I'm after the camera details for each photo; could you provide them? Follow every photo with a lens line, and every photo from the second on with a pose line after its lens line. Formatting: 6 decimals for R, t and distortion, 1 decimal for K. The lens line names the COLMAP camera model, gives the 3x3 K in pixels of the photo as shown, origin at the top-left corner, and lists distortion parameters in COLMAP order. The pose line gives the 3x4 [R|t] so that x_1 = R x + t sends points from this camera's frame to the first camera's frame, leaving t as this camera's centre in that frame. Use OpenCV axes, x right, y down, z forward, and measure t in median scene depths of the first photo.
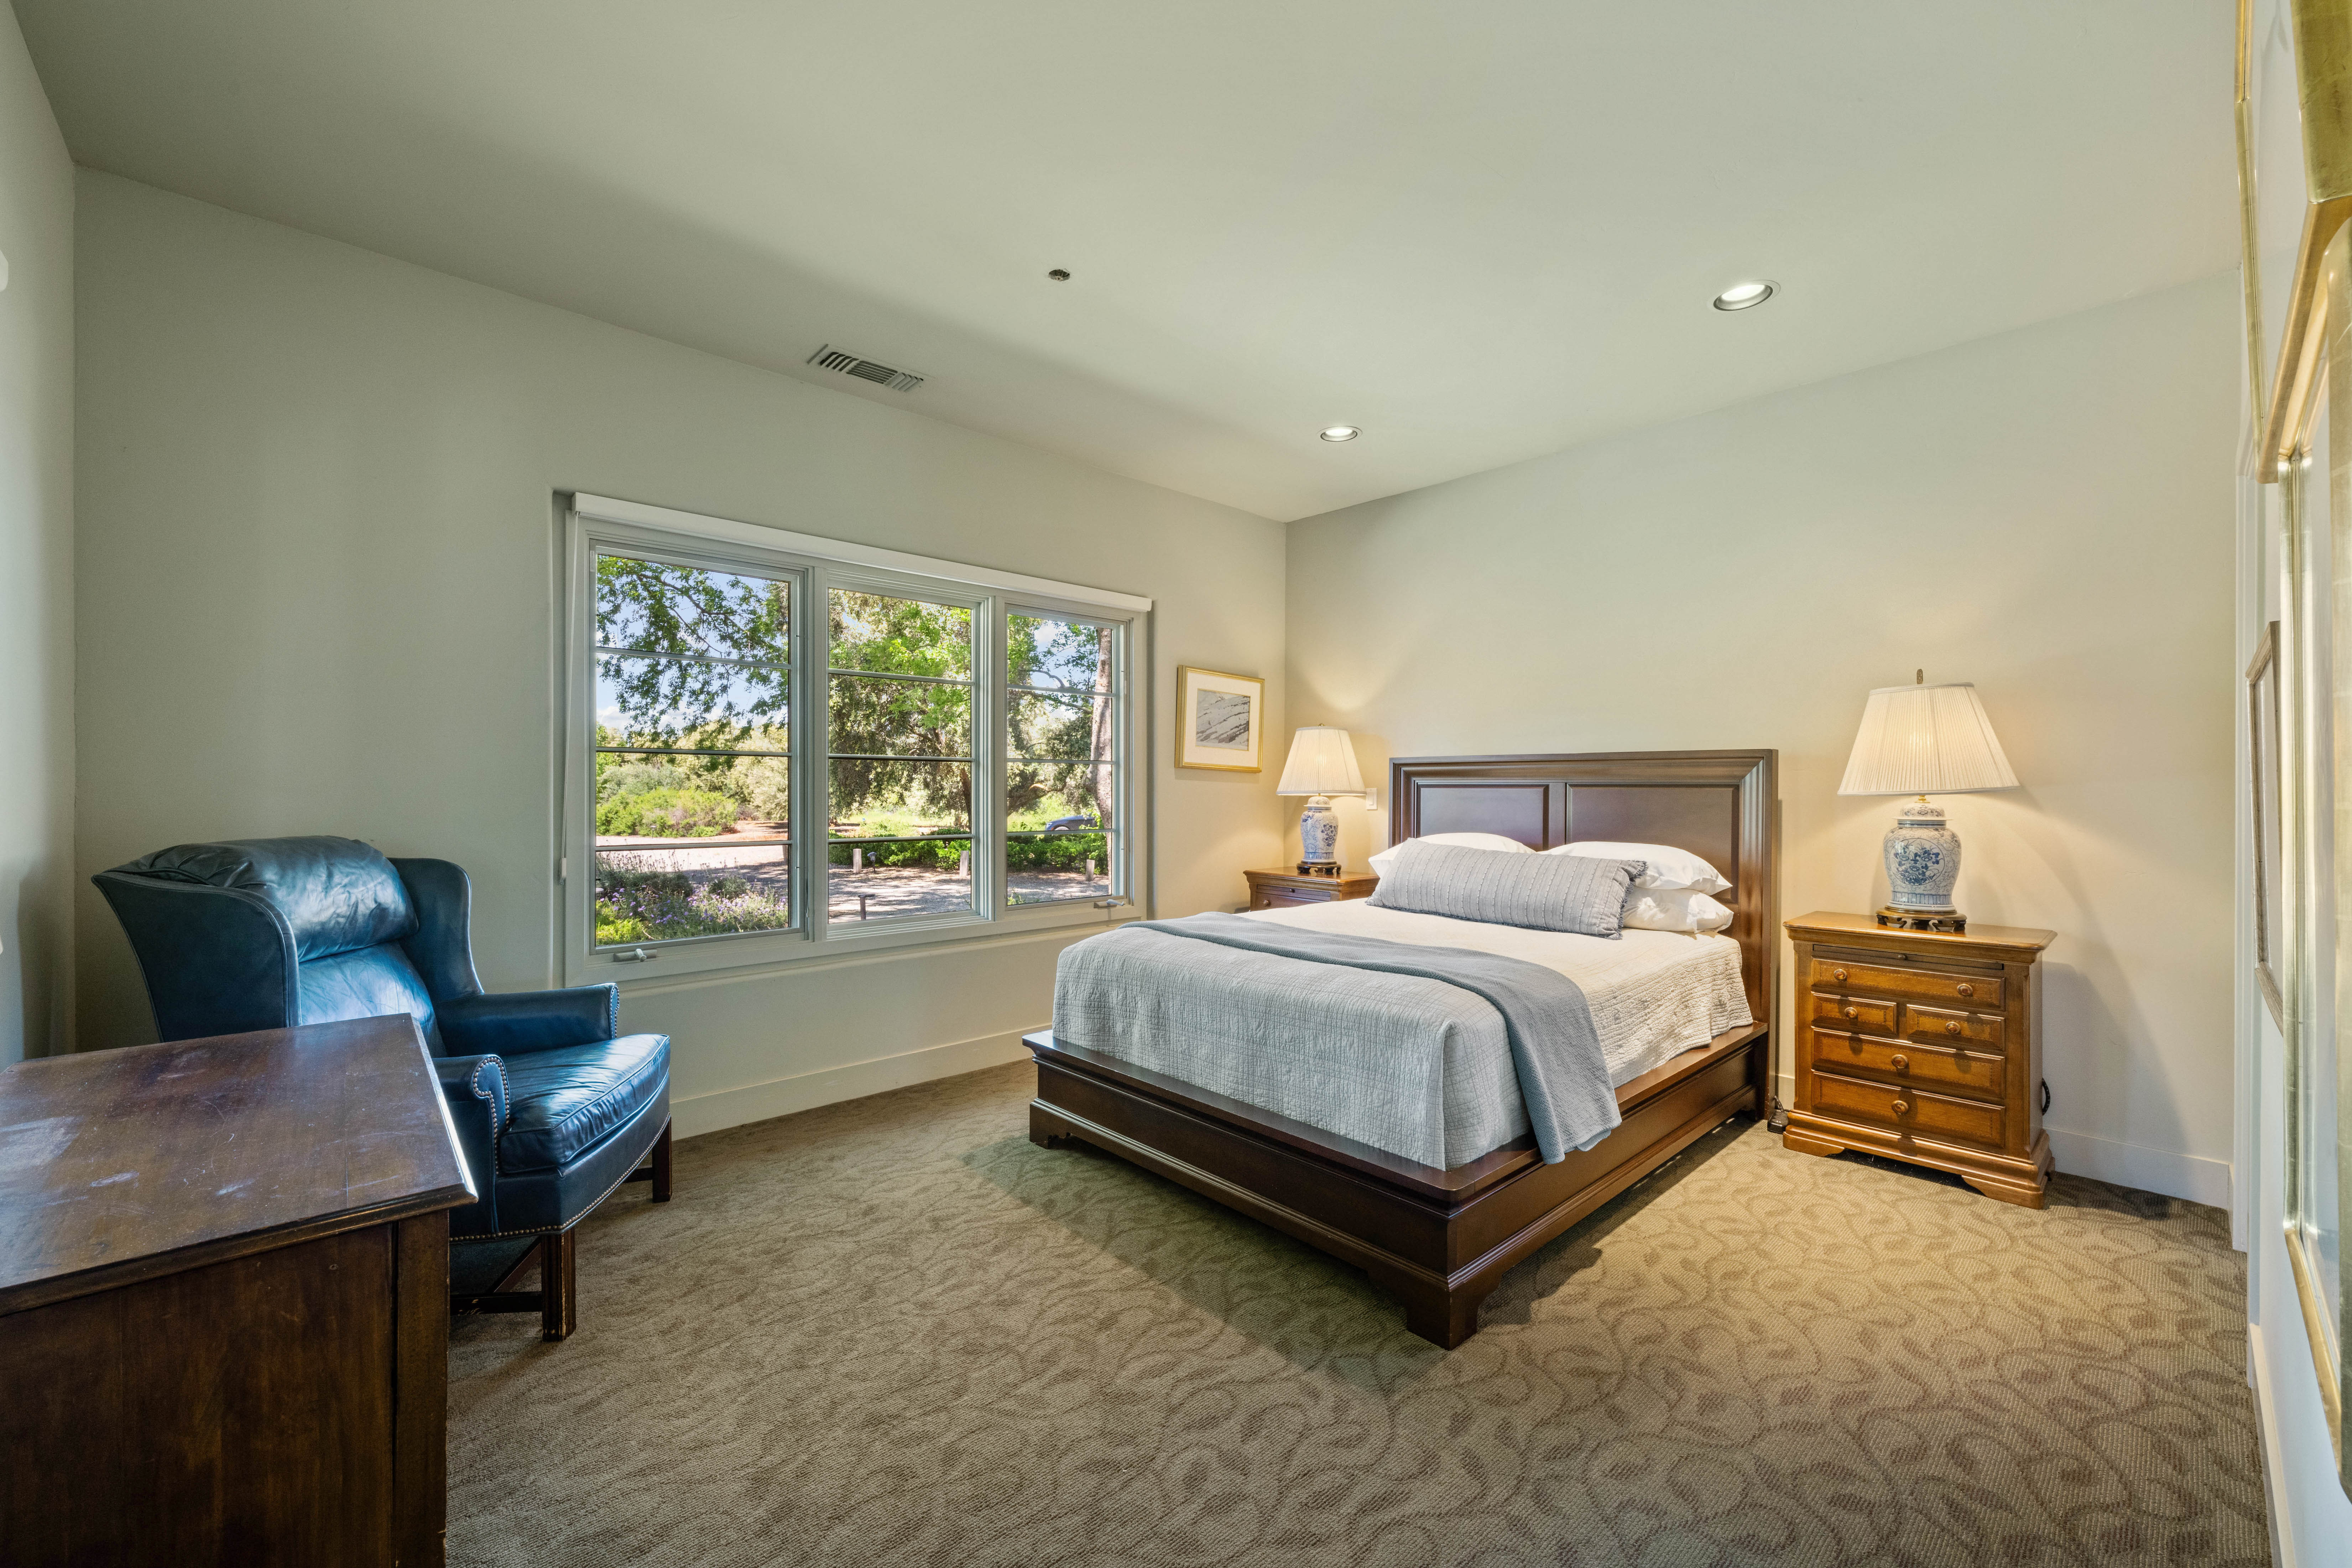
lens RADIAL K [[930.1, 0, 1185.6], [0, 930.1, 787.9], [0, 0, 1]] dist [-0.012942, -0.000034]
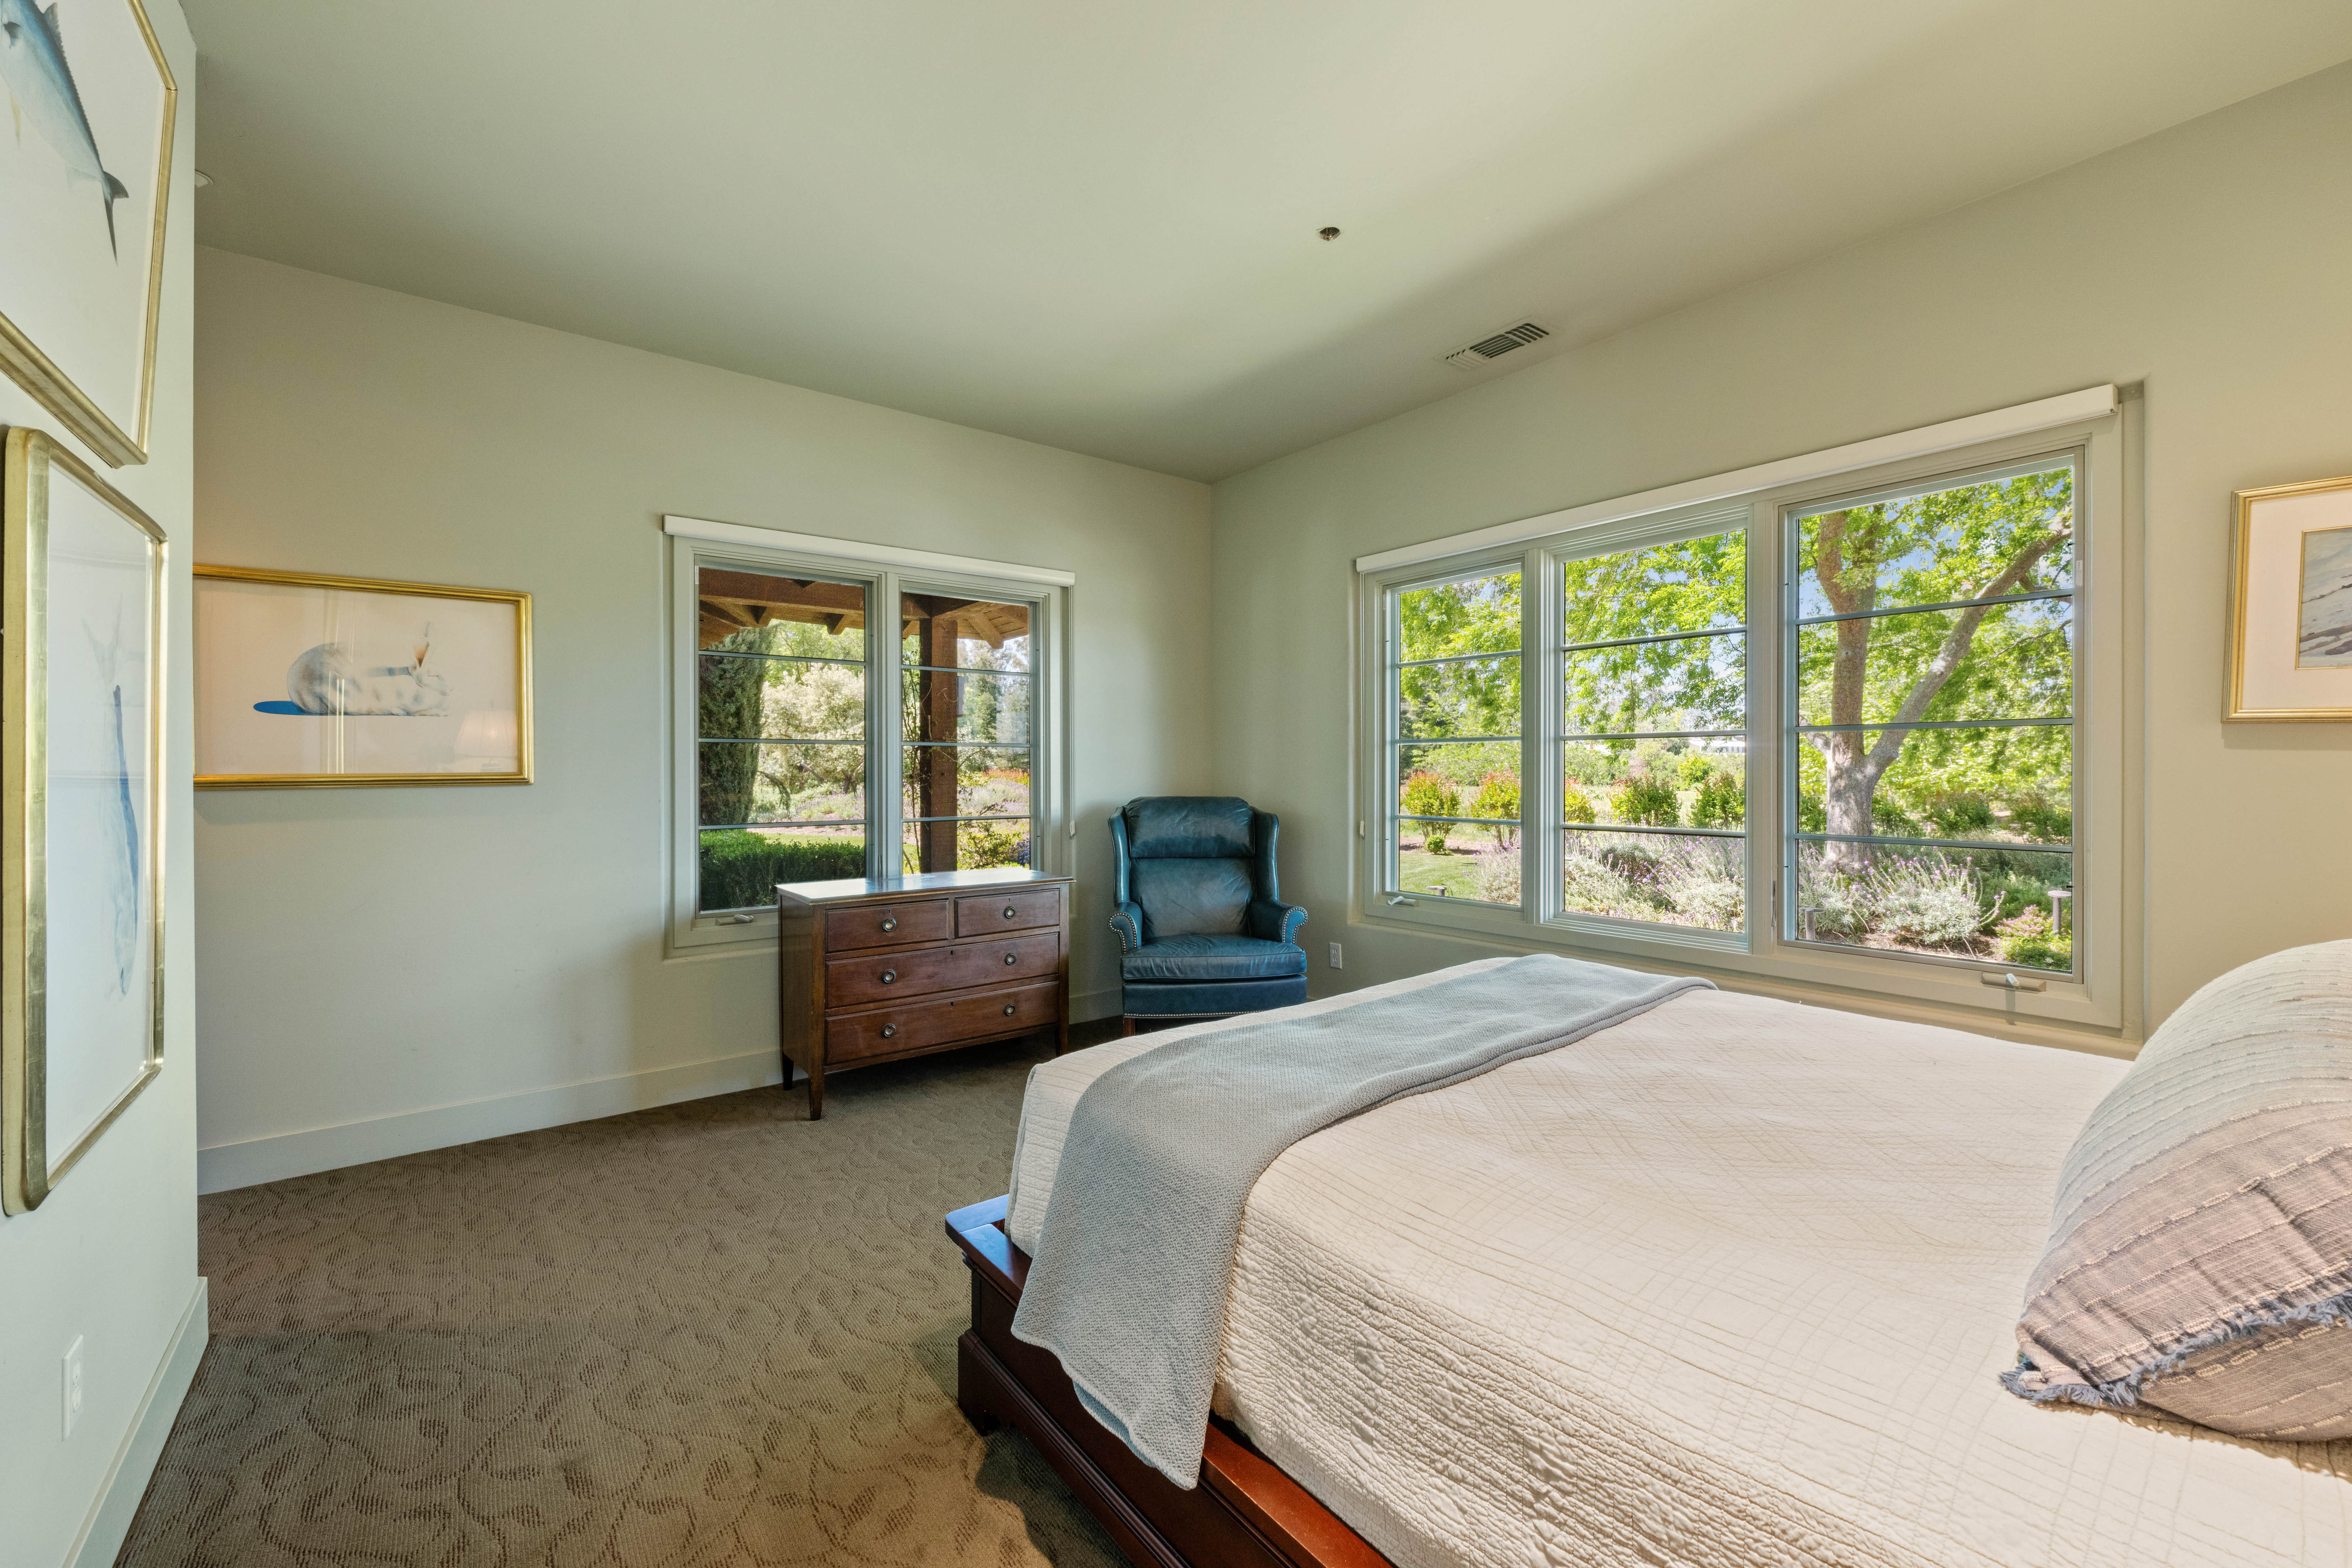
lens RADIAL K [[950.0, 0, 1199.6], [0, 950.0, 788.9], [0, 0, 1]] dist [-0.002202, -0.000363]
pose [[-0.081051, 0.004721, -0.996699, 0.848945], [-0.000882, 0.999988, 0.004808, 0.012797], [0.996710, 0.001269, -0.081046, 0.946138]]
